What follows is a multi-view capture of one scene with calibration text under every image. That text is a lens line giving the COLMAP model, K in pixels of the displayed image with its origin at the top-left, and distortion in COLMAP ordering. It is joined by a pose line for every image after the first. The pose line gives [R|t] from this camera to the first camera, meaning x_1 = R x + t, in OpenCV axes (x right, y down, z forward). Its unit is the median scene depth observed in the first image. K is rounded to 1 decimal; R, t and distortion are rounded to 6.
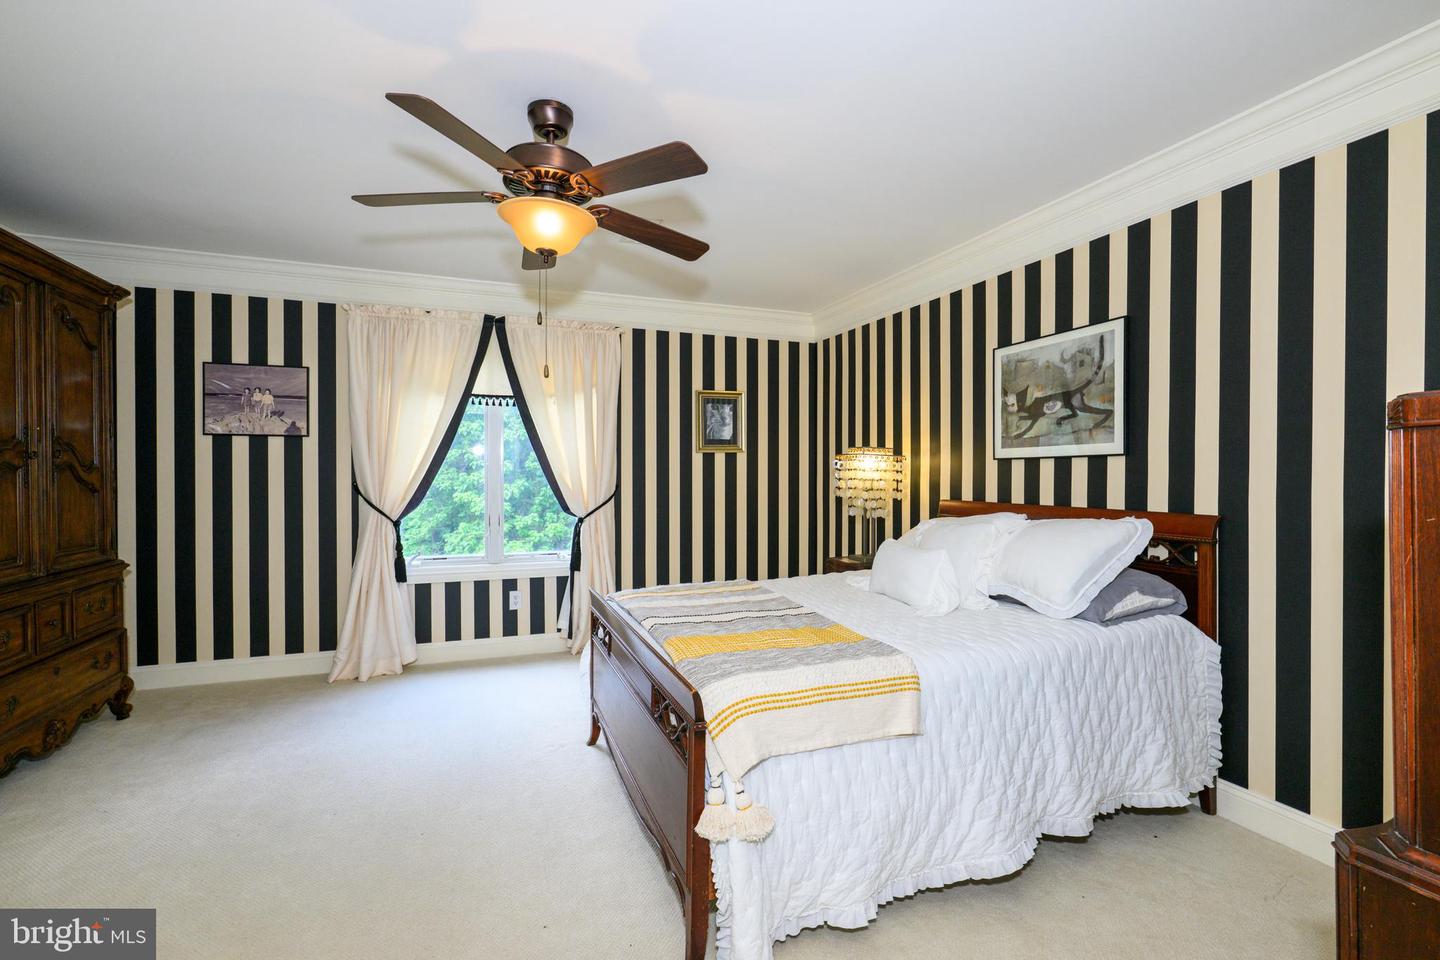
lens RADIAL K [[646.4, 0, 714.5], [0, 646.4, 477.9], [0, 0, 1]] dist [0.002514, 0.000361]
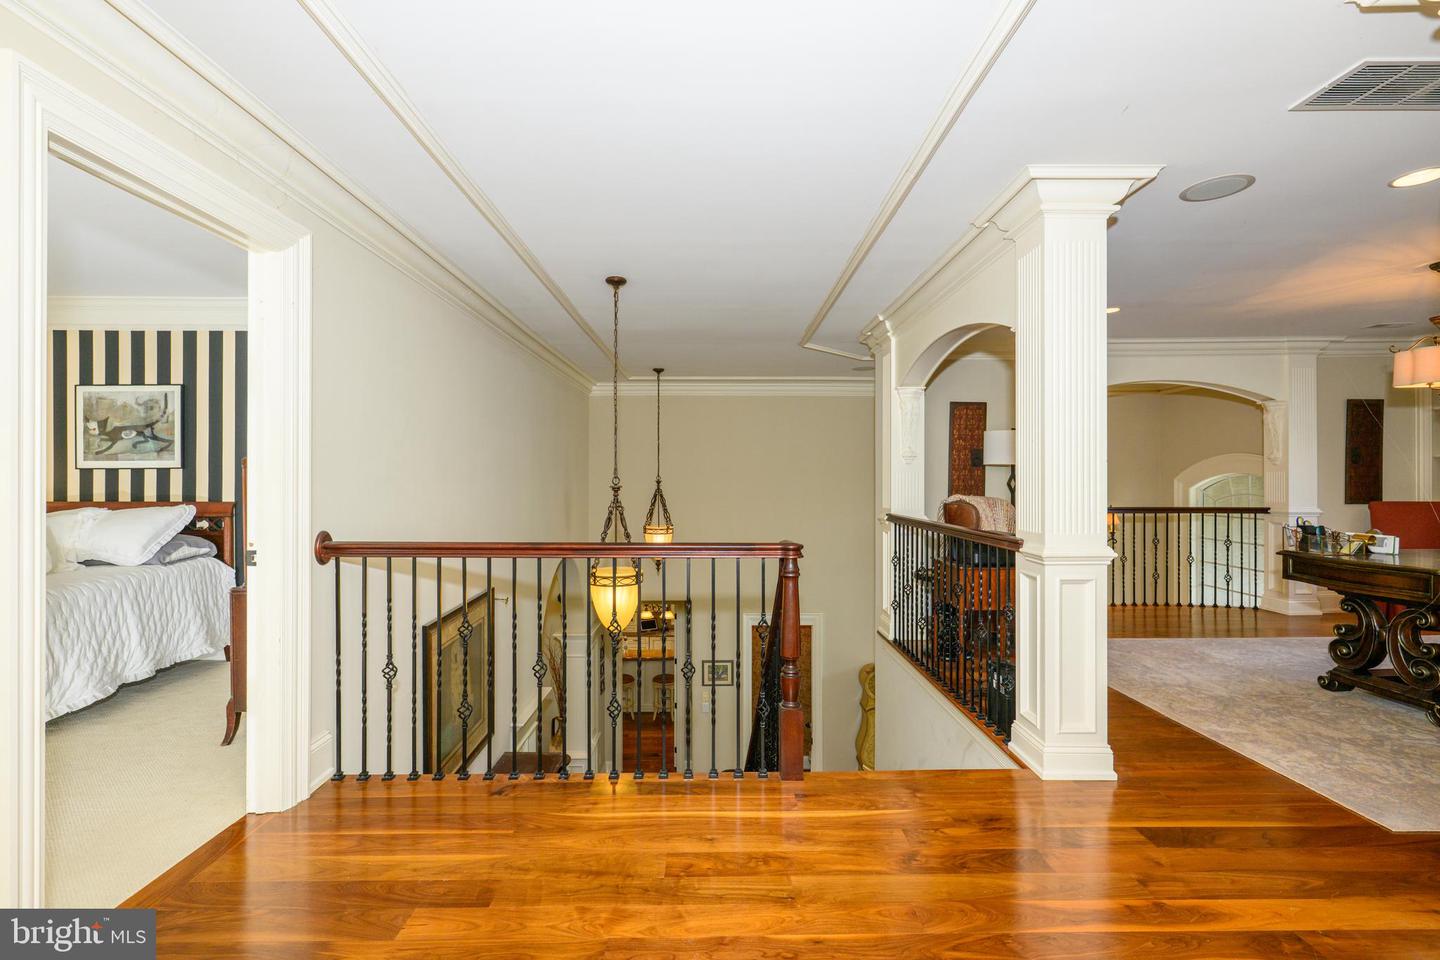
lens RADIAL K [[646.4, 0, 724.4], [0, 646.4, 477.8], [0, 0, 1]] dist [0.002514, 0.000361]
pose [[0.344507, -0.000801, 0.938783, -0.428235], [0.006051, 0.999981, -0.001368, -0.000316], [-0.938764, 0.006152, 0.344505, -0.844713]]
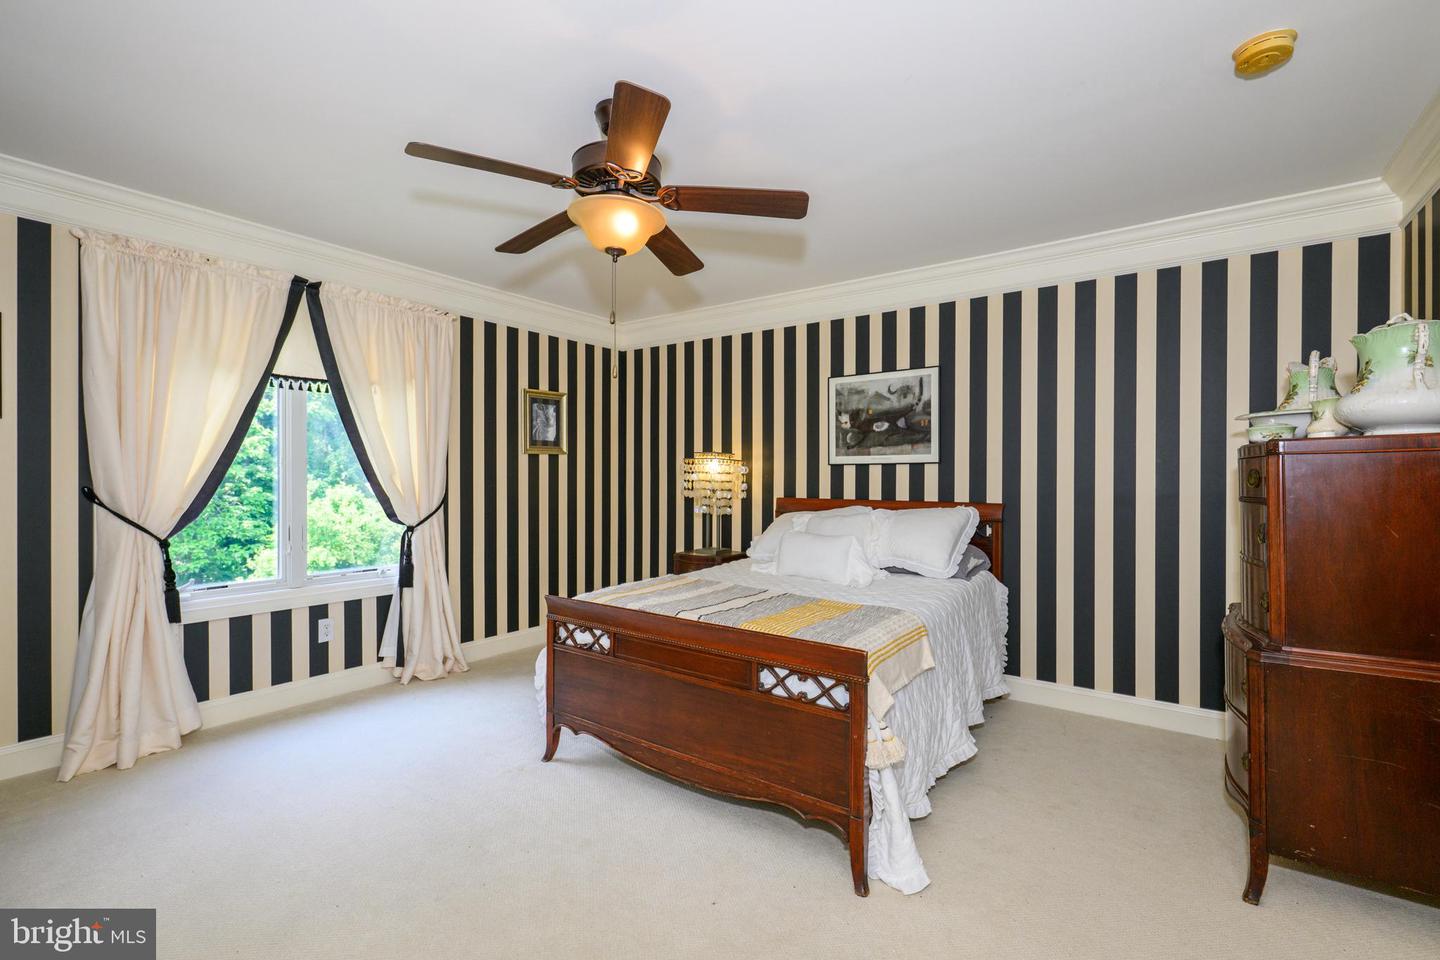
lens RADIAL K [[646.4, 0, 718.7], [0, 646.4, 479.3], [0, 0, 1]] dist [0.002514, 0.000361]
pose [[0.837366, -0.001277, 0.546641, -0.531671], [0.001603, 0.999999, -0.000120, -0.000750], [-0.546640, 0.000977, 0.837367, 0.069295]]
